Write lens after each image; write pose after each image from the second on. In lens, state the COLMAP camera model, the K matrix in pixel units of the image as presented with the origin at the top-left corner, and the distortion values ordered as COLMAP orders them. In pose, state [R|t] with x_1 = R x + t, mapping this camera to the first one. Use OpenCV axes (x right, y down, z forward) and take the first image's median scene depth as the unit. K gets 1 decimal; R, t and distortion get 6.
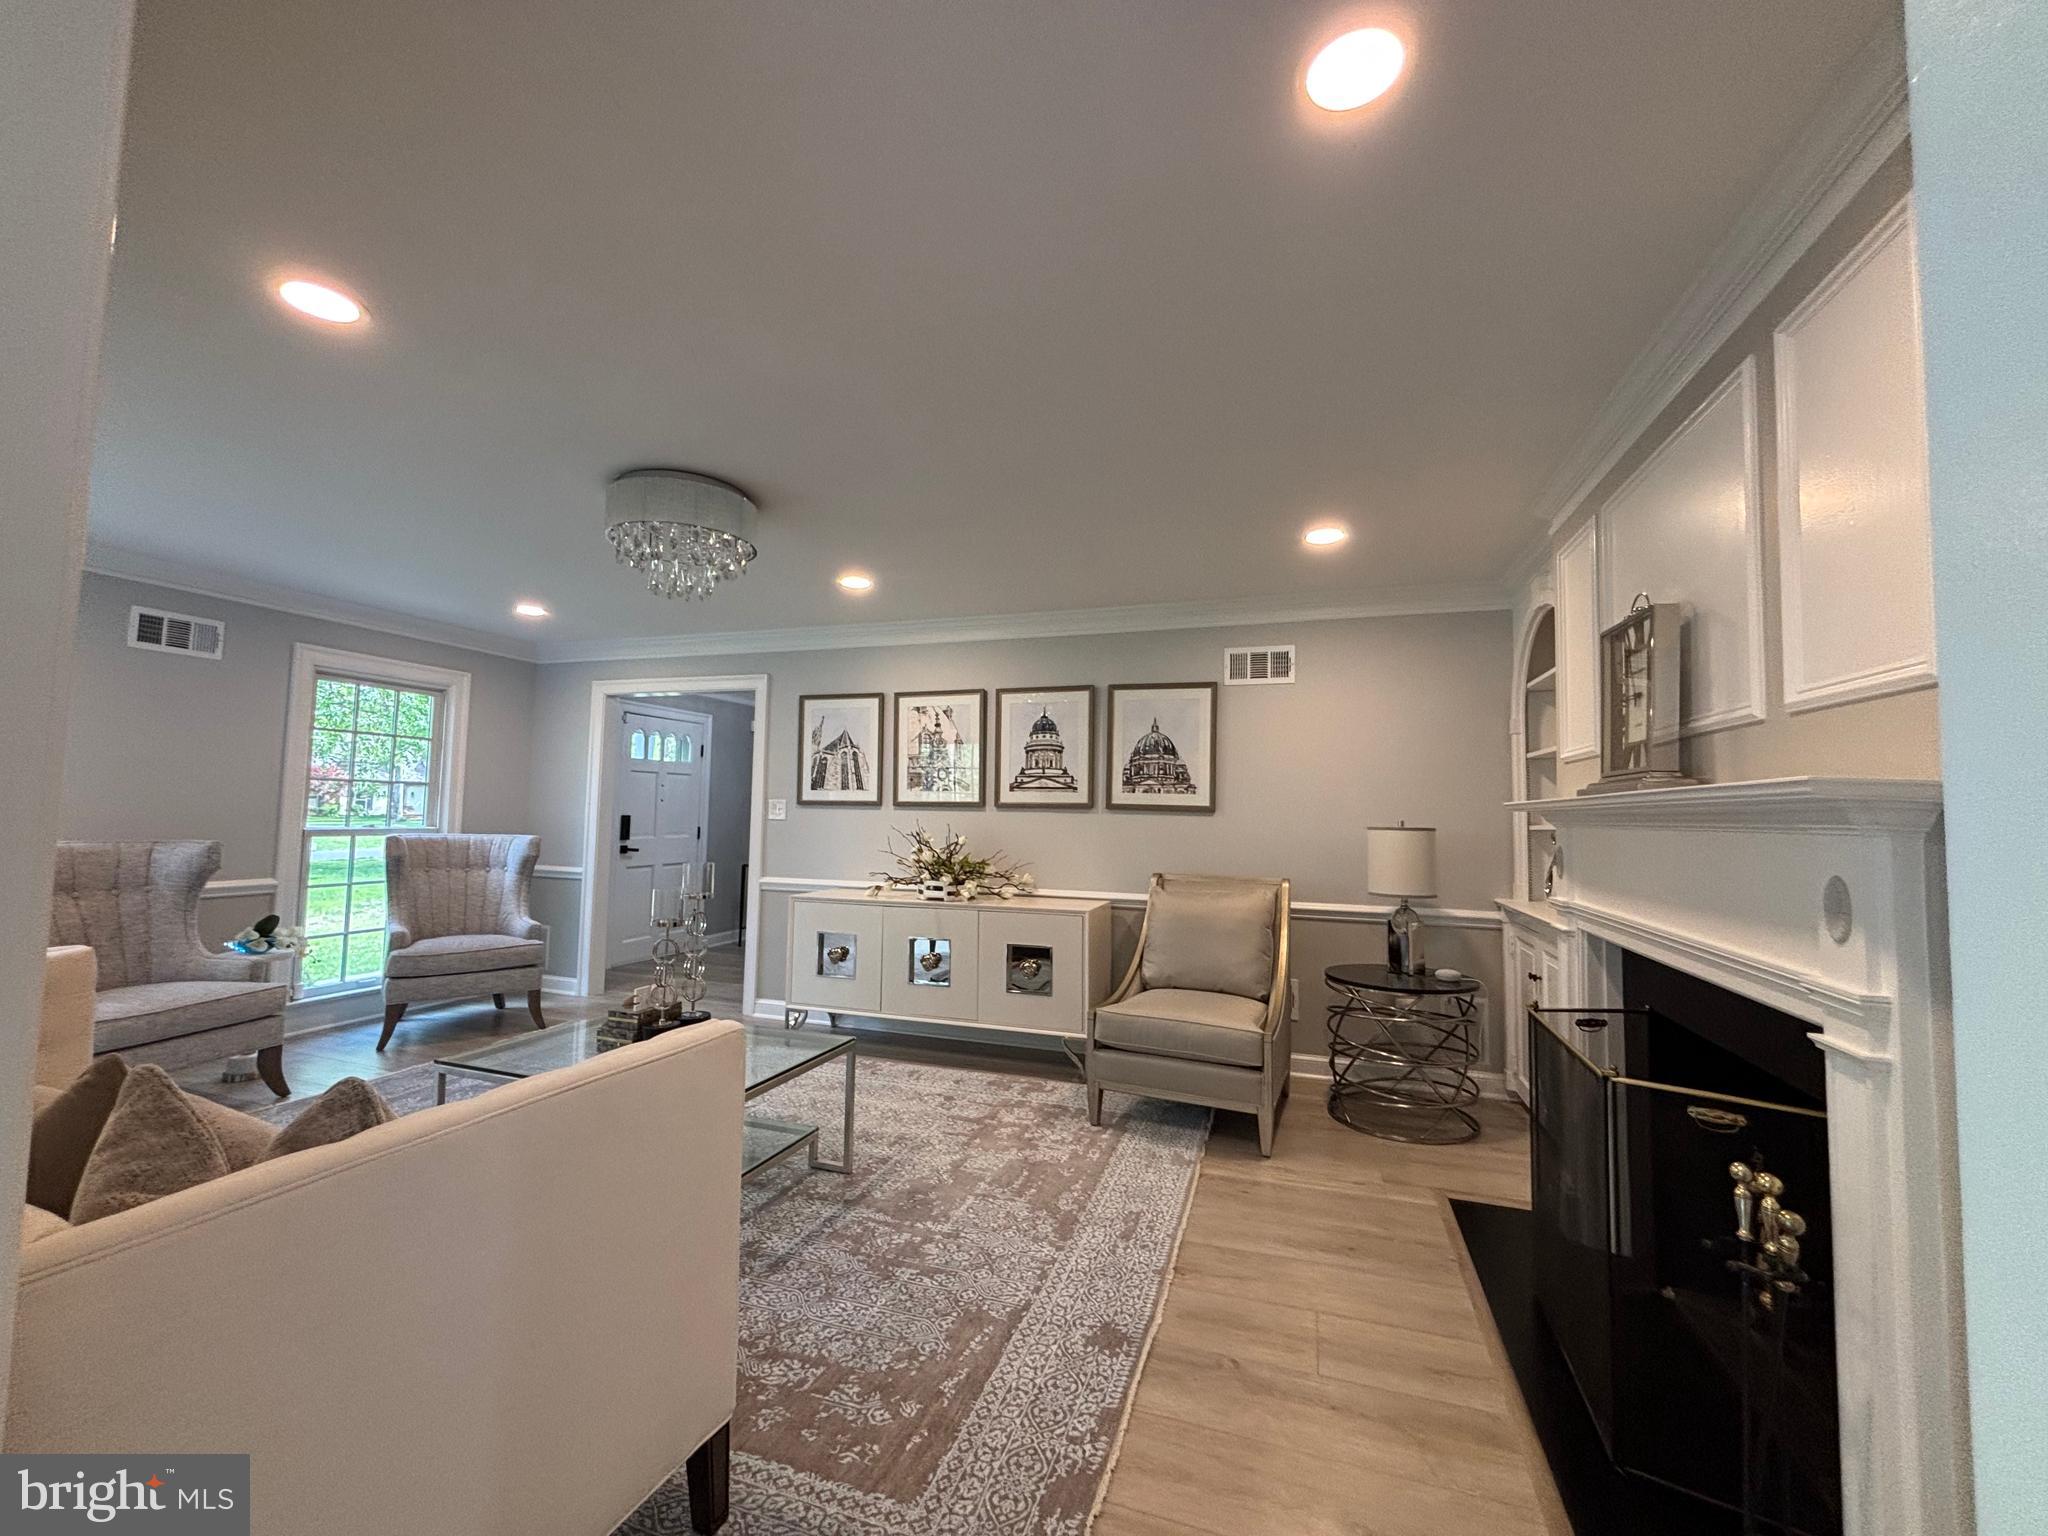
lens RADIAL K [[828.6, 0, 1022.1], [0, 828.6, 765.4], [0, 0, 1]] dist [0.001175, -0.000017]
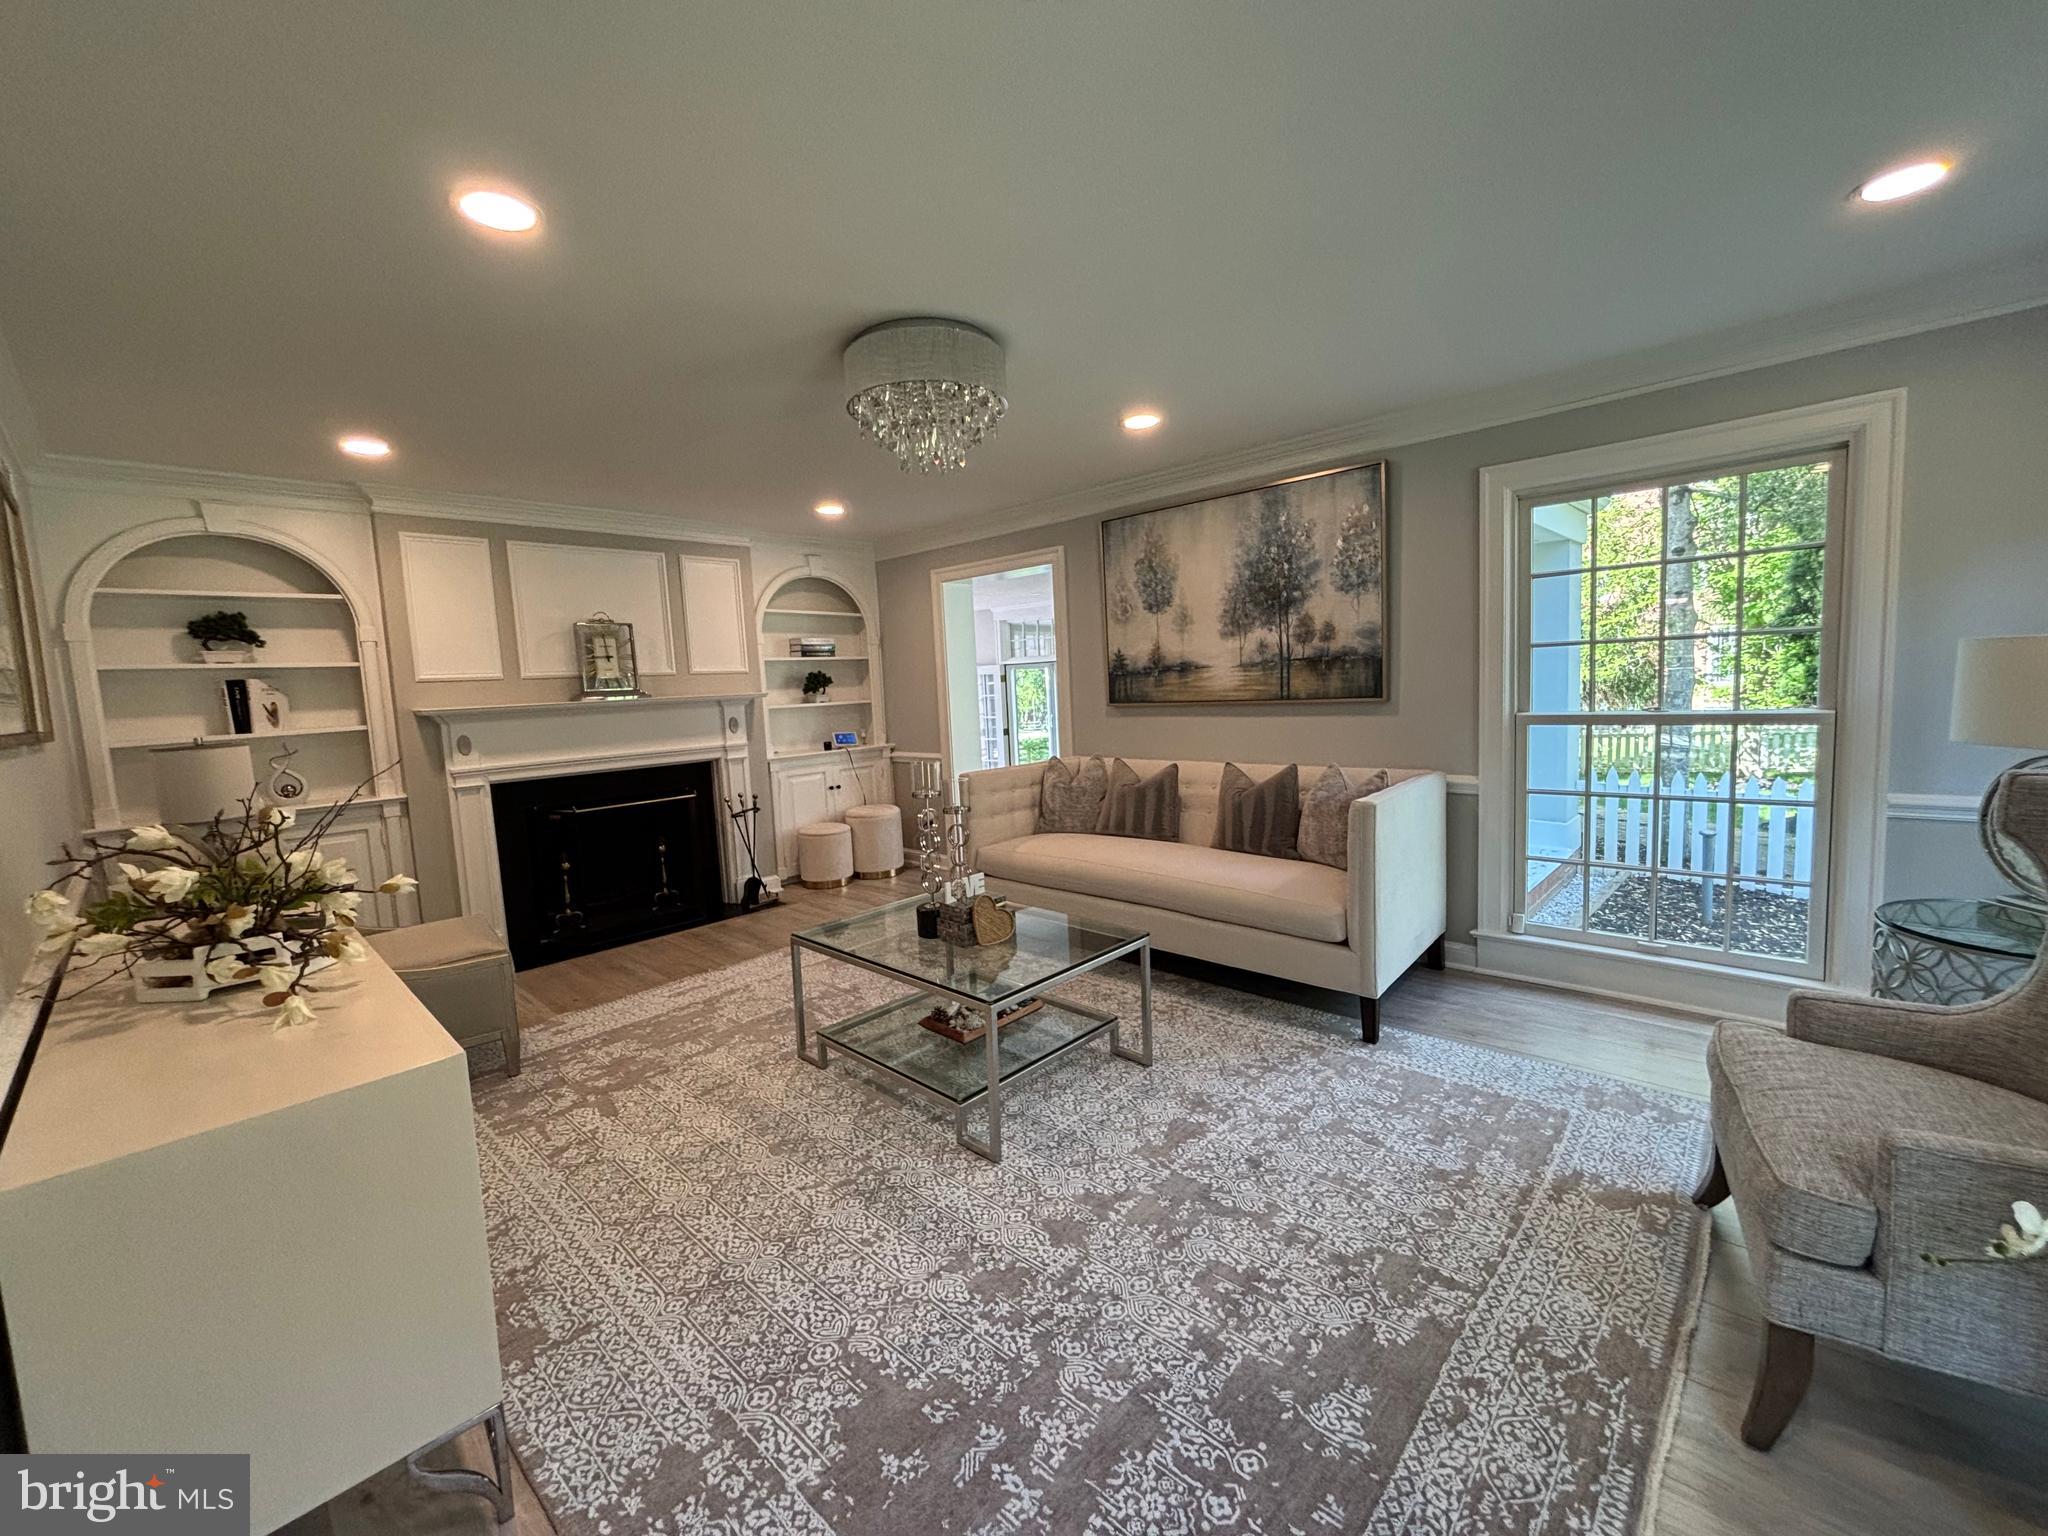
lens RADIAL K [[828.6, 0, 1020.6], [0, 828.6, 764.7], [0, 0, 1]] dist [0.001175, -0.000017]
pose [[-0.910085, -0.015376, 0.414137, -0.835330], [0.007298, 0.998562, 0.053112, 0.065471], [-0.414358, 0.051359, -0.908664, 1.709350]]
